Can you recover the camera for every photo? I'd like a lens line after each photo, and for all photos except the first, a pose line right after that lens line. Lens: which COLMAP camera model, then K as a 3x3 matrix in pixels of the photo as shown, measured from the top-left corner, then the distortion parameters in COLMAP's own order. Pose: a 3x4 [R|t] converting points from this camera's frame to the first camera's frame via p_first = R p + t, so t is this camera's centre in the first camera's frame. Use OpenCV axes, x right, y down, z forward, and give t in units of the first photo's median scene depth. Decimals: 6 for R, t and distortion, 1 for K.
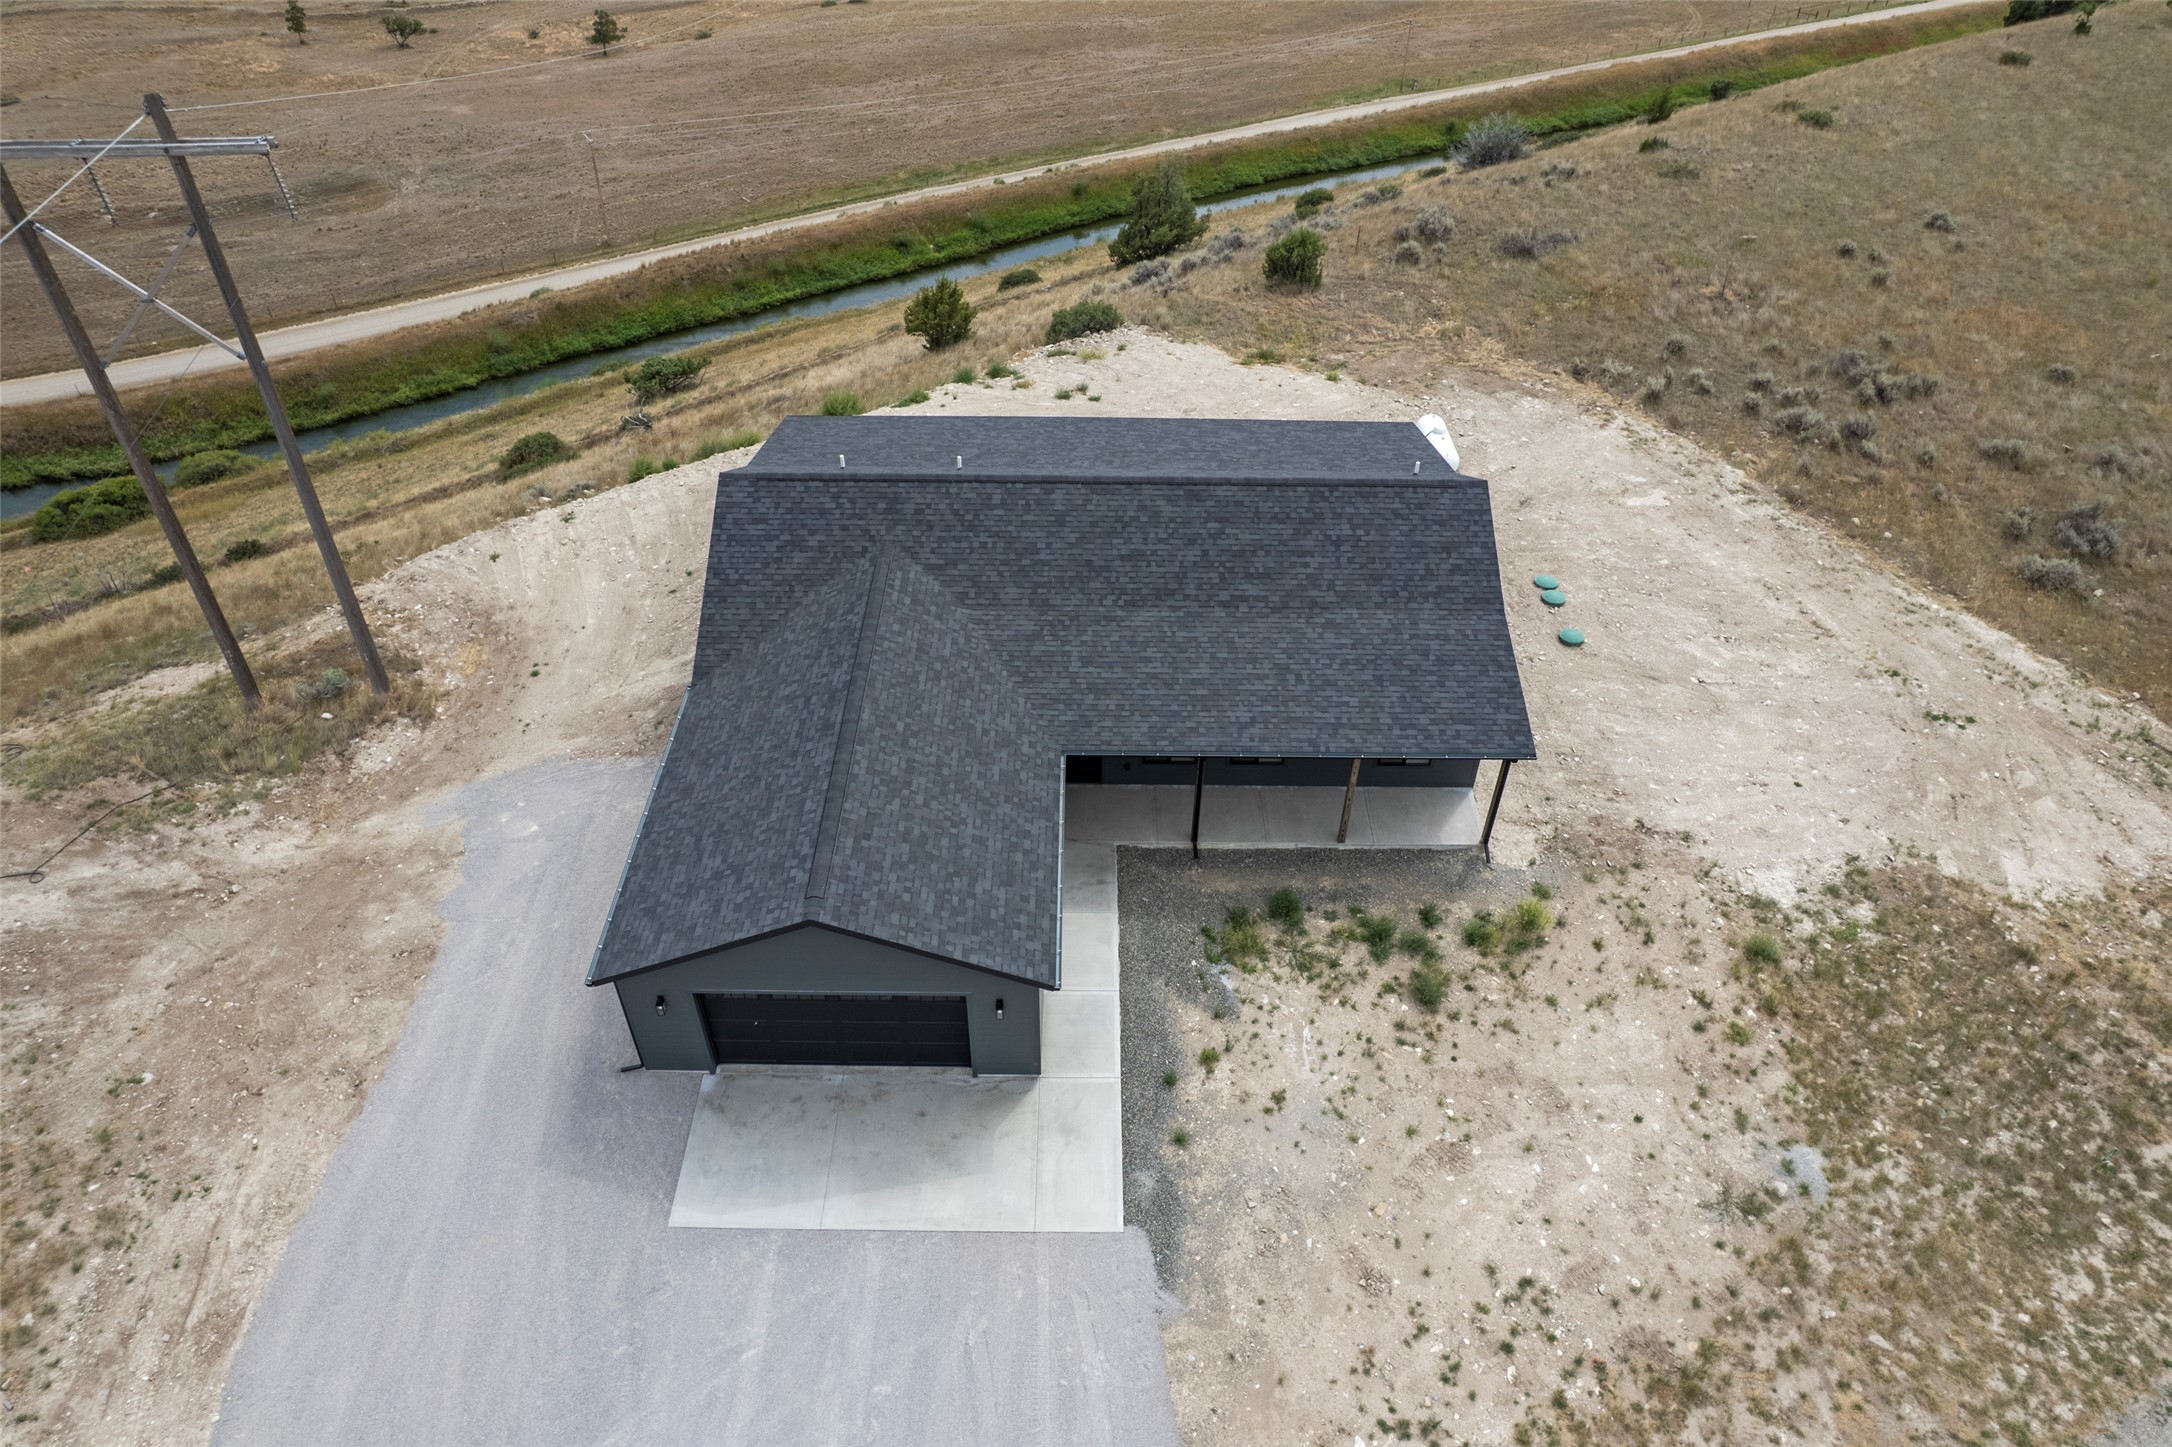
lens RADIAL K [[1398.3, 0, 1090.8], [0, 1398.3, 711.5], [0, 0, 1]] dist [-0.082458, 0.073945]
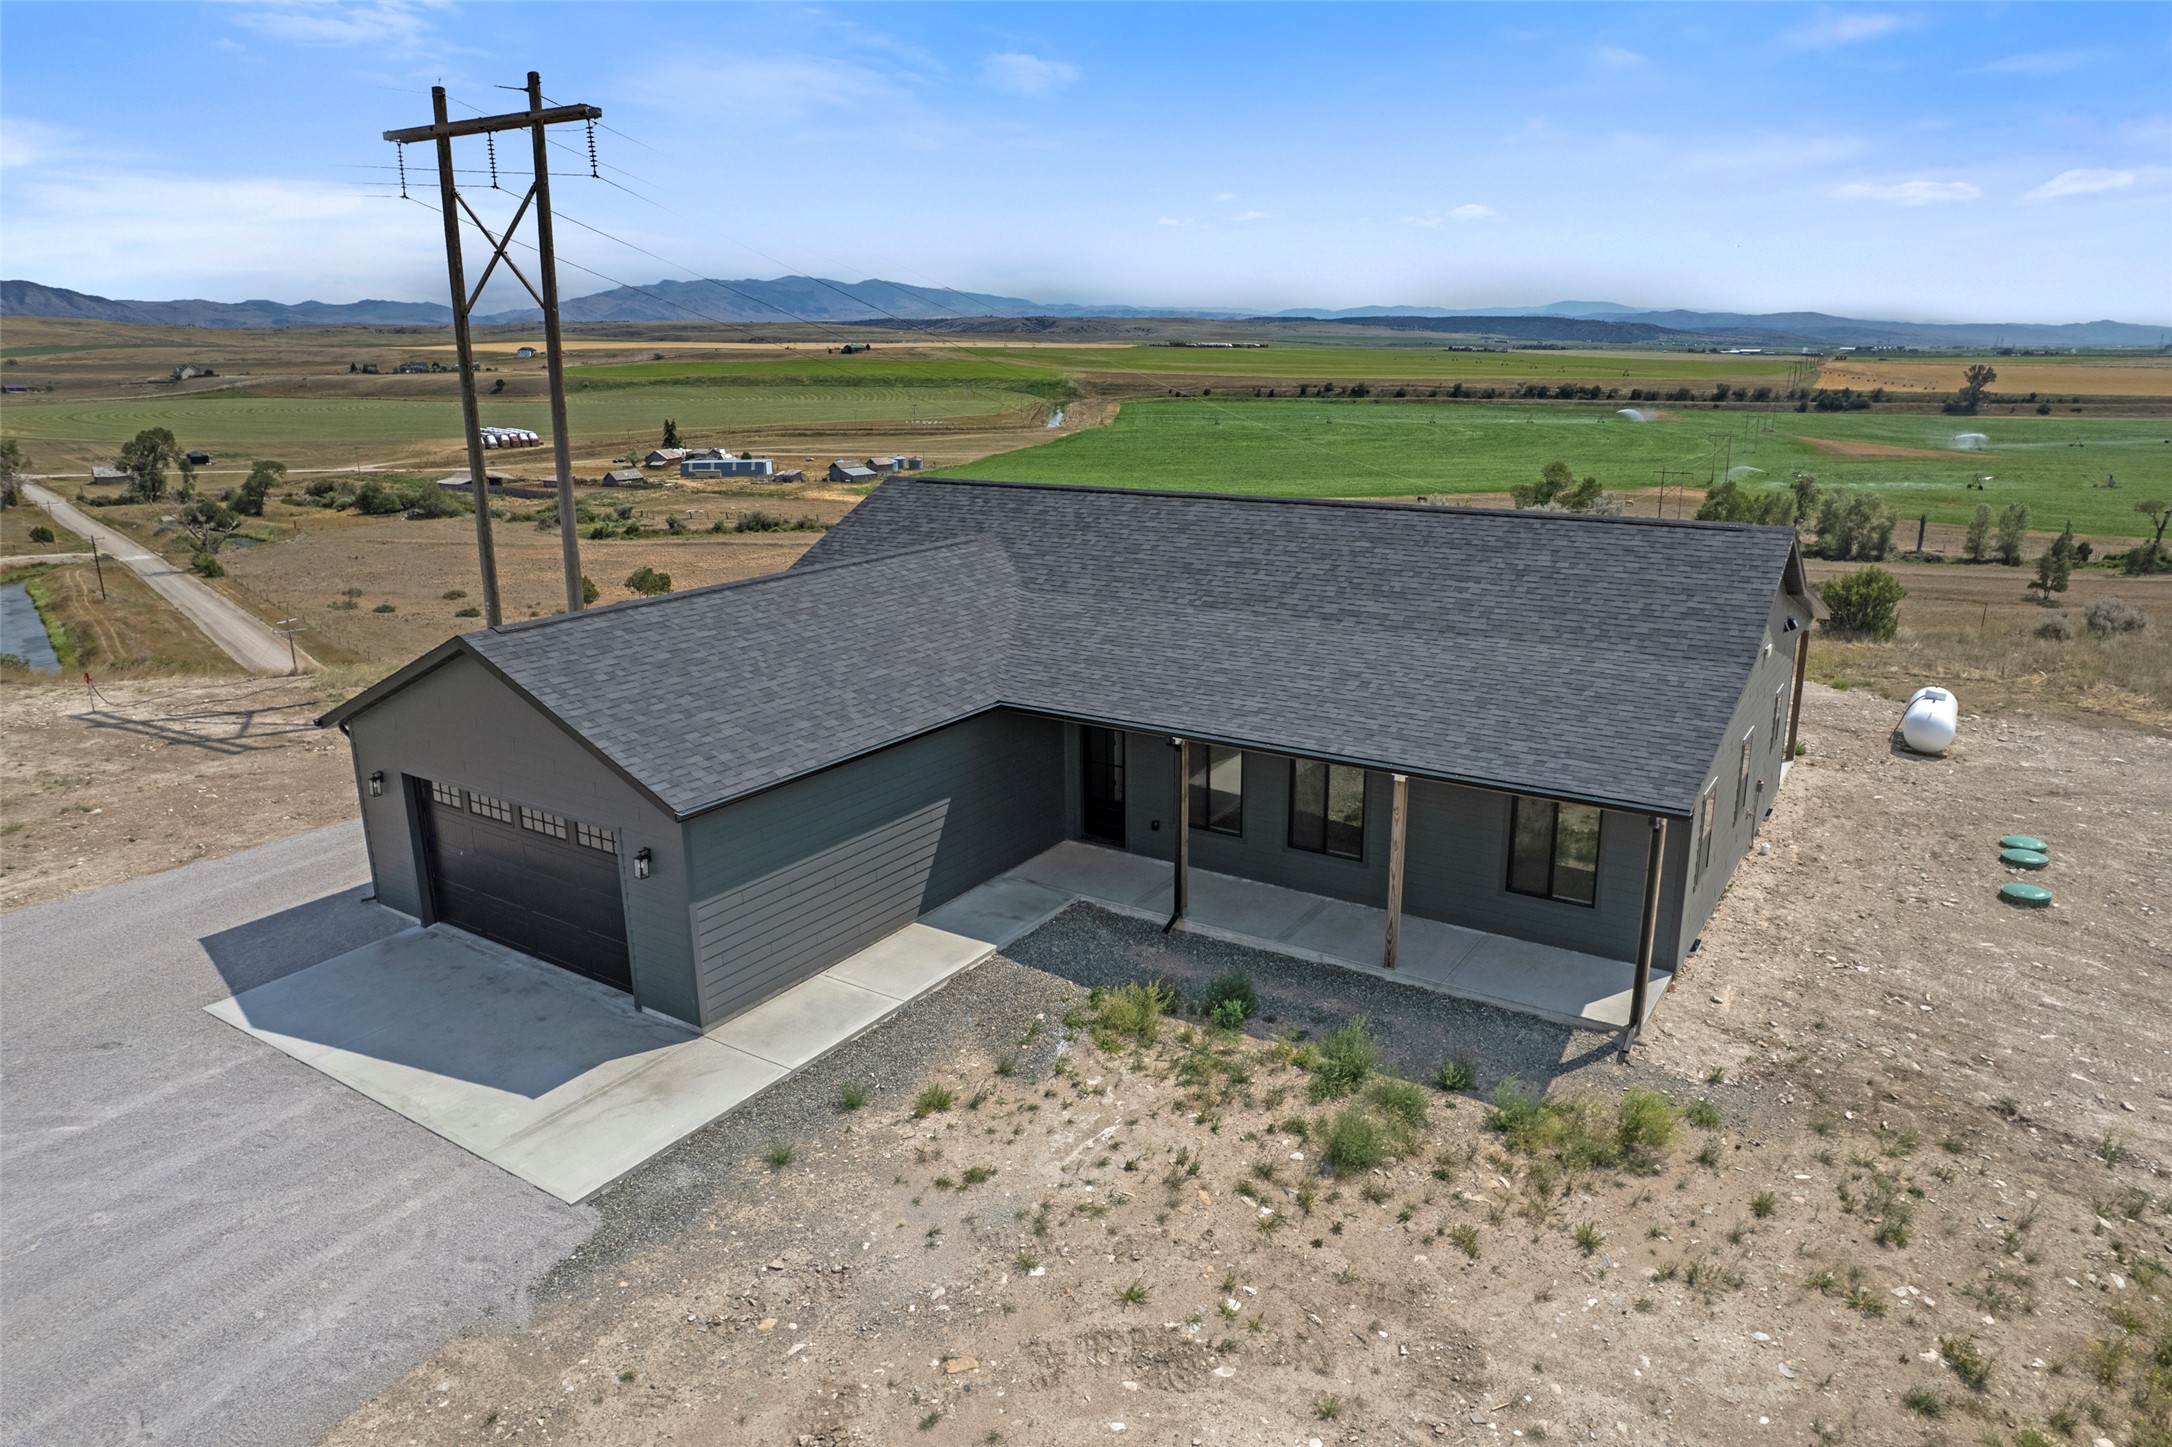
lens RADIAL K [[1391.1, 0, 1090.5], [0, 1391.1, 729.7], [0, 0, 1]] dist [-0.083521, 0.075697]
pose [[0.833294, 0.127418, -0.537945, 0.413333], [-0.338306, 0.887132, -0.313920, 0.254269], [0.437230, 0.443578, 0.782348, 0.460310]]
